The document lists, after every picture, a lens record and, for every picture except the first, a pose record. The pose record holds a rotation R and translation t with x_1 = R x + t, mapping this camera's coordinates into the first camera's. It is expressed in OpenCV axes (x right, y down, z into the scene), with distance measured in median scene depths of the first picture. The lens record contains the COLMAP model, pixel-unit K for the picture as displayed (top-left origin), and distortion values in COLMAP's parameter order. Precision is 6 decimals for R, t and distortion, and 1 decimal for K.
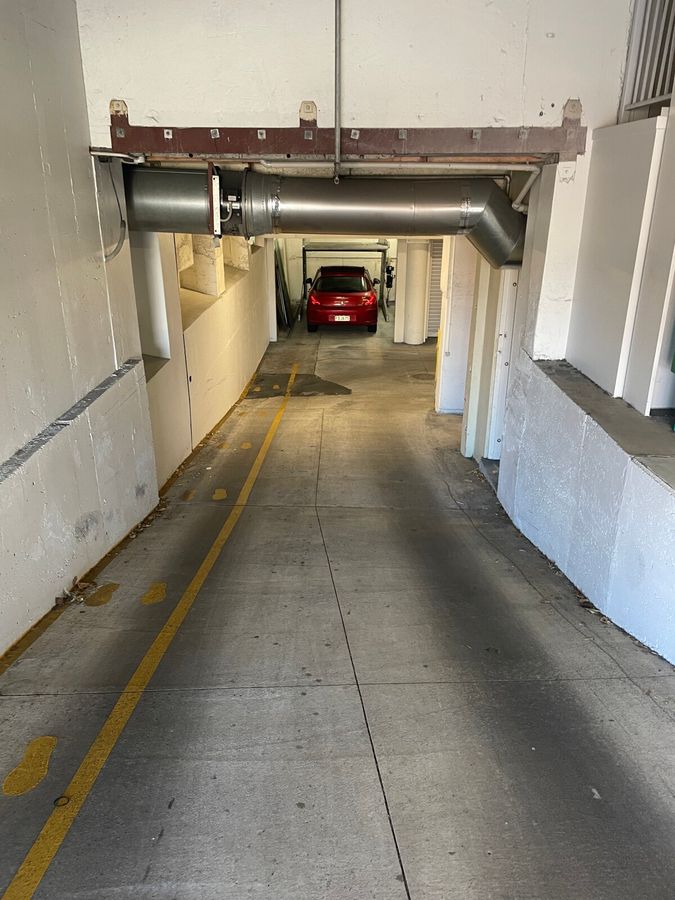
lens RADIAL K [[691.1, 0, 338.3], [0, 691.1, 450.2], [0, 0, 1]] dist [0.064065, -0.012543]
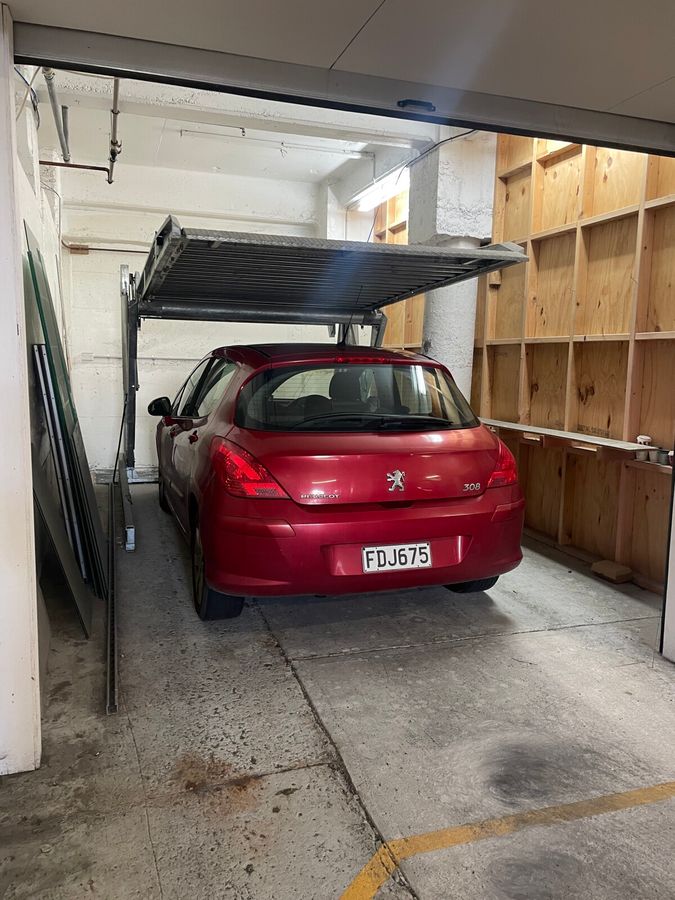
lens RADIAL K [[691.1, 0, 337.0], [0, 691.1, 447.7], [0, 0, 1]] dist [0.064065, -0.012543]
pose [[0.948933, -0.027174, 0.314307, -0.068155], [0.099073, 0.971549, -0.215119, -0.170019], [-0.299519, 0.235273, 0.924627, 0.769396]]
